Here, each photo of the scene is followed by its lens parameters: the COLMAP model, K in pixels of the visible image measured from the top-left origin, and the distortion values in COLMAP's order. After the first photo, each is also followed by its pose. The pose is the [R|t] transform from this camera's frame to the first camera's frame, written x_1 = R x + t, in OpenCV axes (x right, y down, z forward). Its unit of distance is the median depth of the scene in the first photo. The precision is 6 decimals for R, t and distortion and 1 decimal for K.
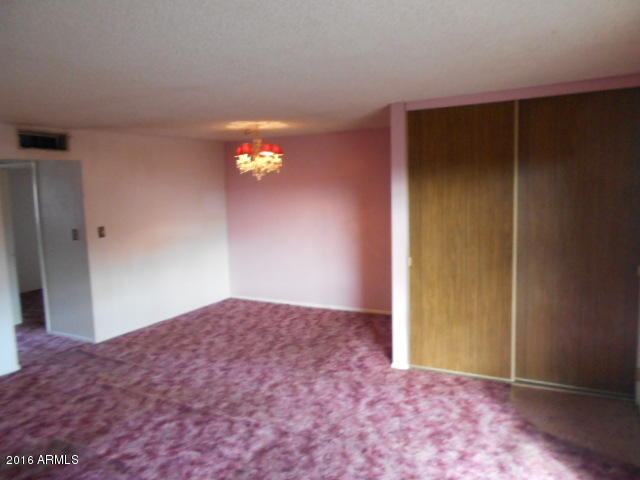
lens RADIAL K [[487.6, 0, 322.0], [0, 487.6, 234.6], [0, 0, 1]] dist [-0.021716, 0.001330]
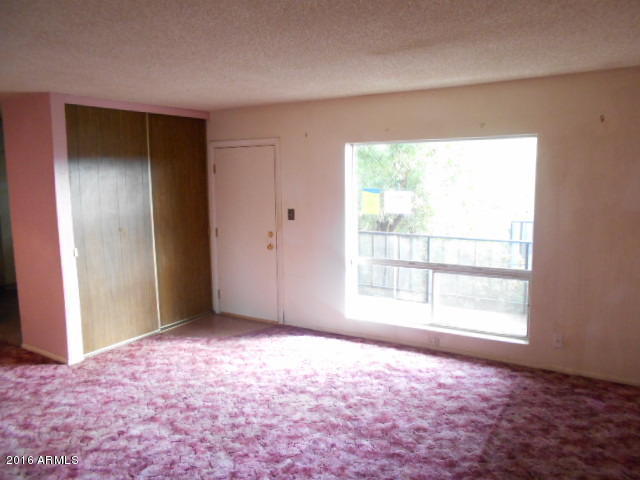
lens RADIAL K [[487.6, 0, 321.9], [0, 487.6, 243.0], [0, 0, 1]] dist [-0.021716, 0.001330]
pose [[0.070169, -0.109416, 0.991516, -0.910253], [0.110703, 0.988681, 0.101269, -0.013441], [-0.991373, 0.102658, 0.081488, 0.476817]]
